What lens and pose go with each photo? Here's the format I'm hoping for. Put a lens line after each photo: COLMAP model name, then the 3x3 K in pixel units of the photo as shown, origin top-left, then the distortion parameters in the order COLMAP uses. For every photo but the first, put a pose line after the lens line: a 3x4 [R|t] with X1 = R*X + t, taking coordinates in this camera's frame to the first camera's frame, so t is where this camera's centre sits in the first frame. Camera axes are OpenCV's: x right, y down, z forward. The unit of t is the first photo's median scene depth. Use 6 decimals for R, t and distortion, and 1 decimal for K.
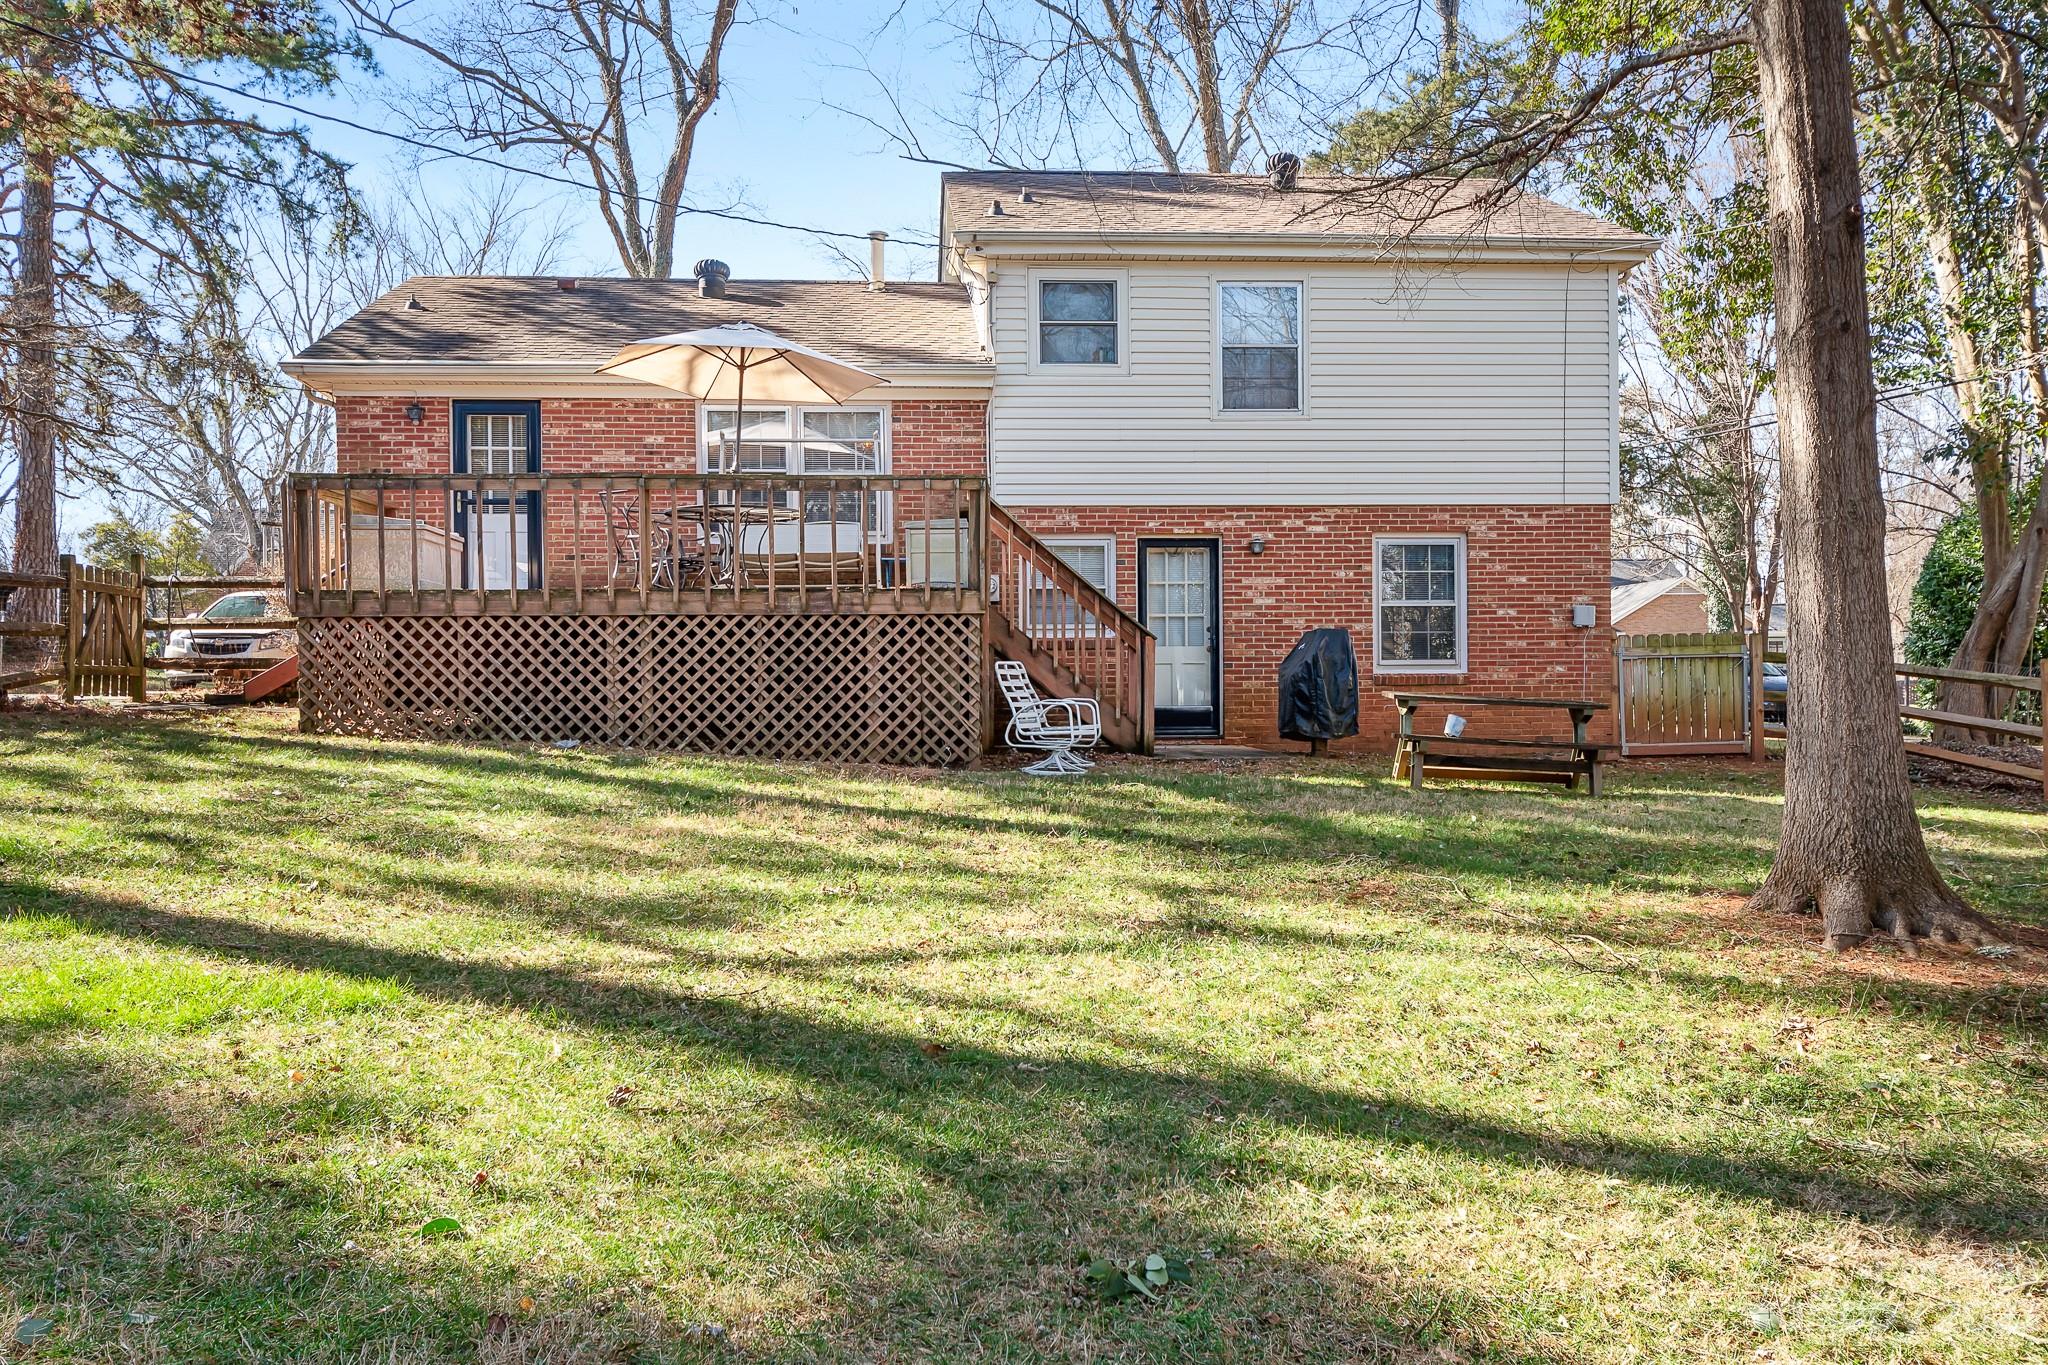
lens RADIAL K [[1734.2, 0, 1025.5], [0, 1734.2, 680.8], [0, 0, 1]] dist [-0.002504, 0.001003]
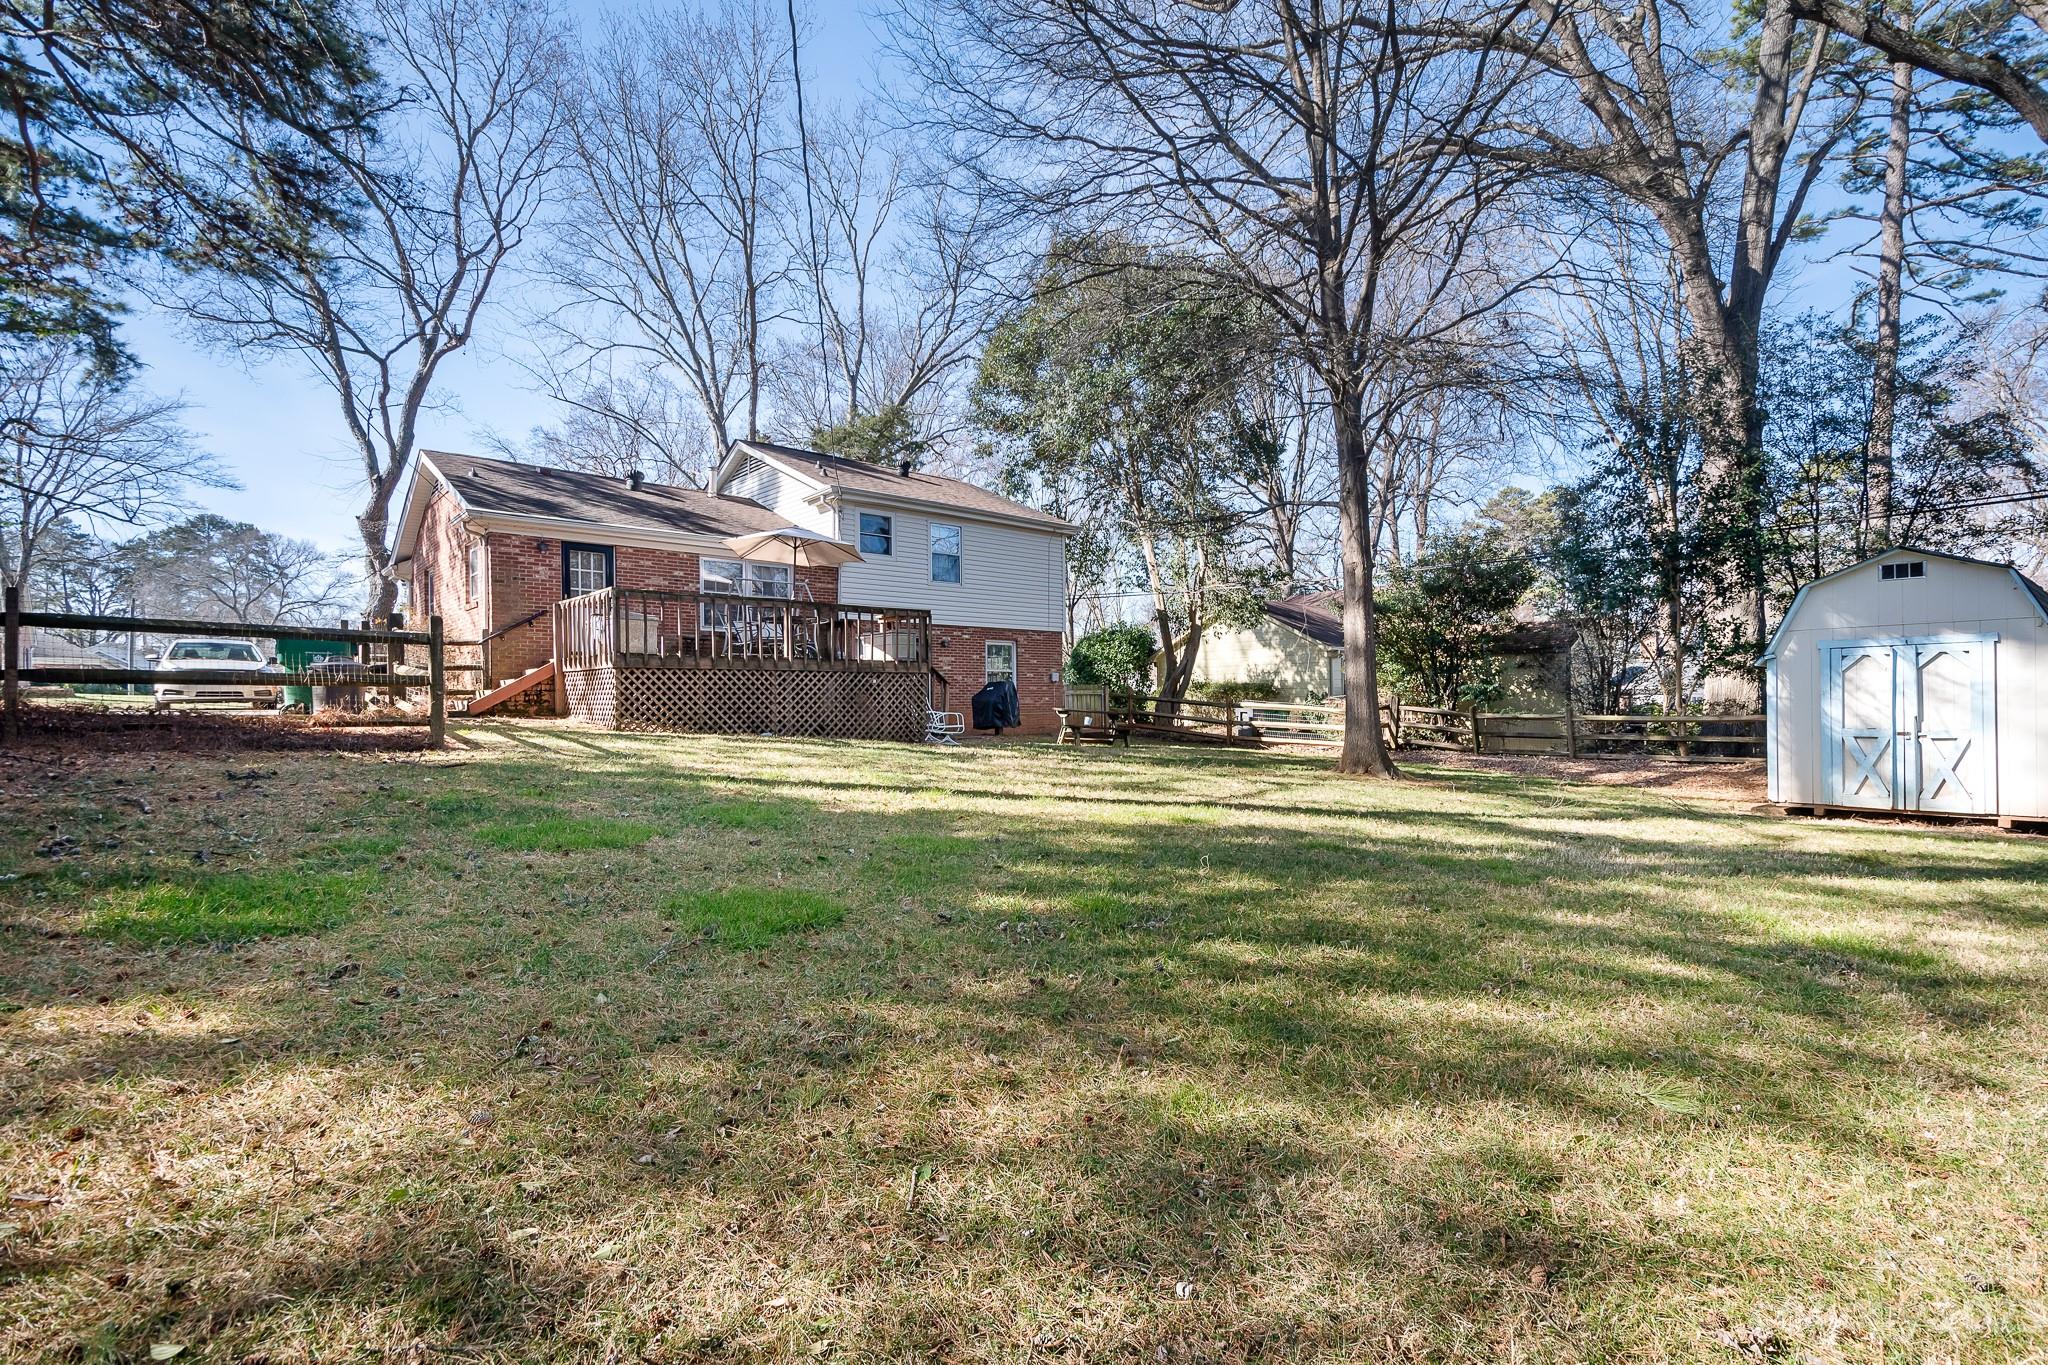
lens RADIAL K [[933.0, 0, 1025.1], [0, 933.0, 691.3], [0, 0, 1]] dist [0.012156, -0.000541]
pose [[0.805951, 0.009938, 0.591898, -0.634357], [-0.001103, 0.999883, -0.015285, 0.002672], [-0.591981, 0.011666, 0.805868, -0.033032]]
